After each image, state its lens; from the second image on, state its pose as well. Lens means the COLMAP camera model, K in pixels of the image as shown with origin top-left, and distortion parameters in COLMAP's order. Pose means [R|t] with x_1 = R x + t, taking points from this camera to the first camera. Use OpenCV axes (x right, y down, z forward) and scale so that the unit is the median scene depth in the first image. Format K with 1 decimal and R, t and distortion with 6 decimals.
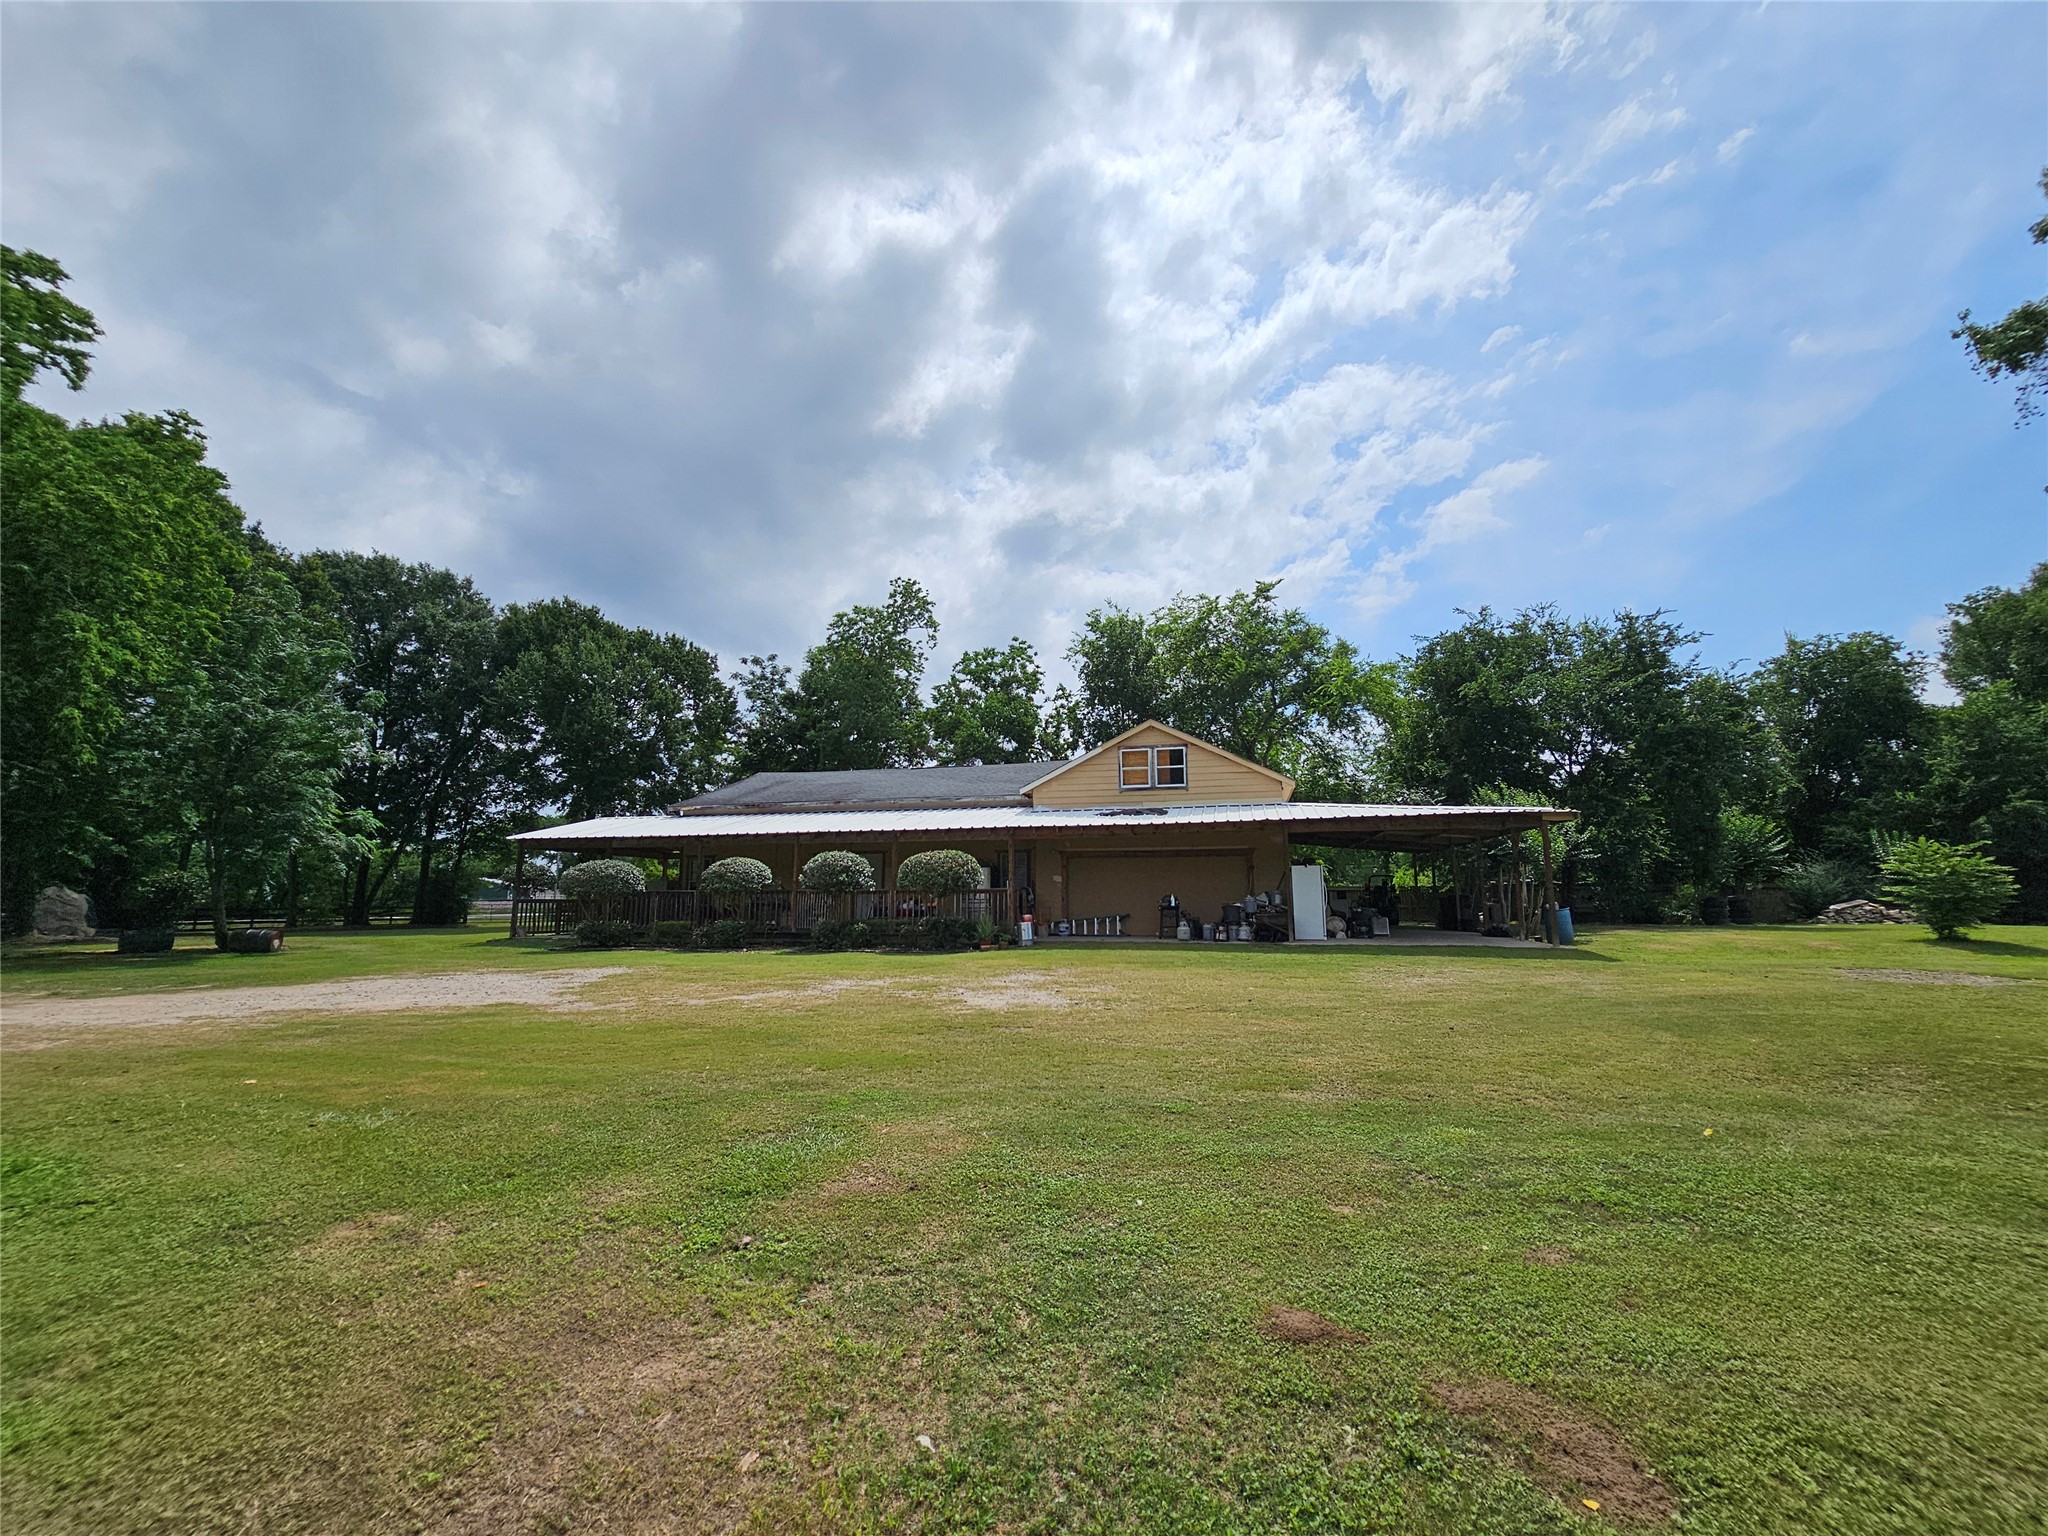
lens RADIAL K [[837.8, 0, 1034.8], [0, 837.8, 765.4], [0, 0, 1]] dist [0.000347, -0.000140]
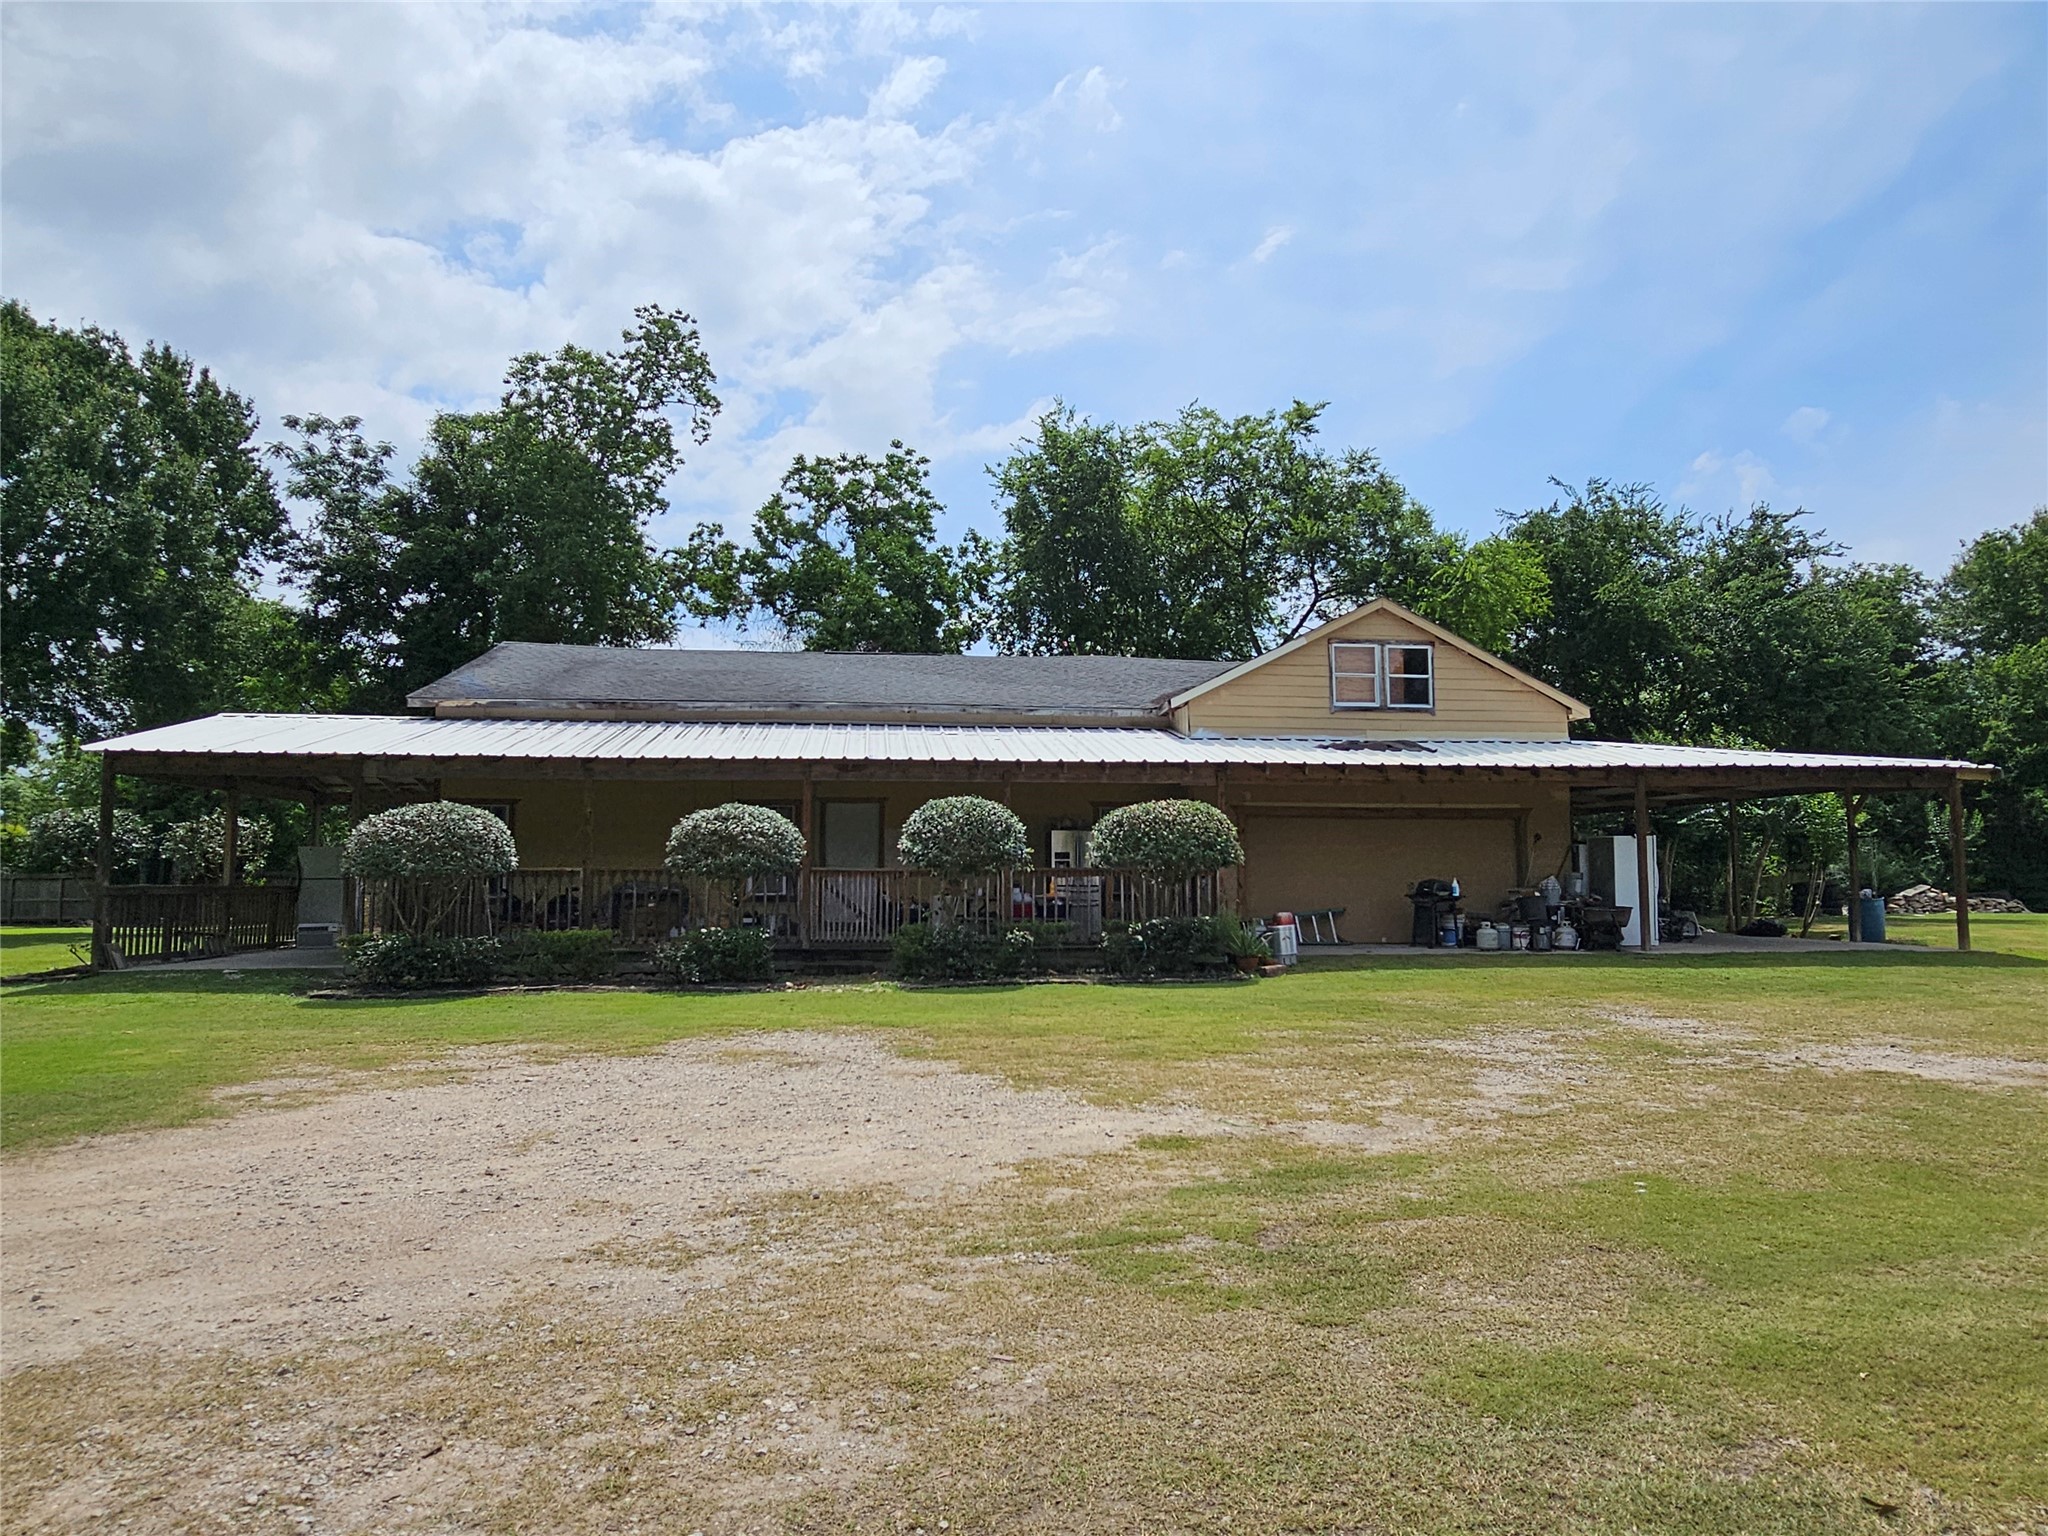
lens RADIAL K [[1274.6, 0, 1039.4], [0, 1274.6, 768.9], [0, 0, 1]] dist [0.001667, 0.000804]
pose [[0.931093, 0.032905, 0.363294, -0.288346], [-0.058499, 0.996503, 0.059670, 0.019804], [-0.360060, -0.076810, 0.929762, 0.135227]]
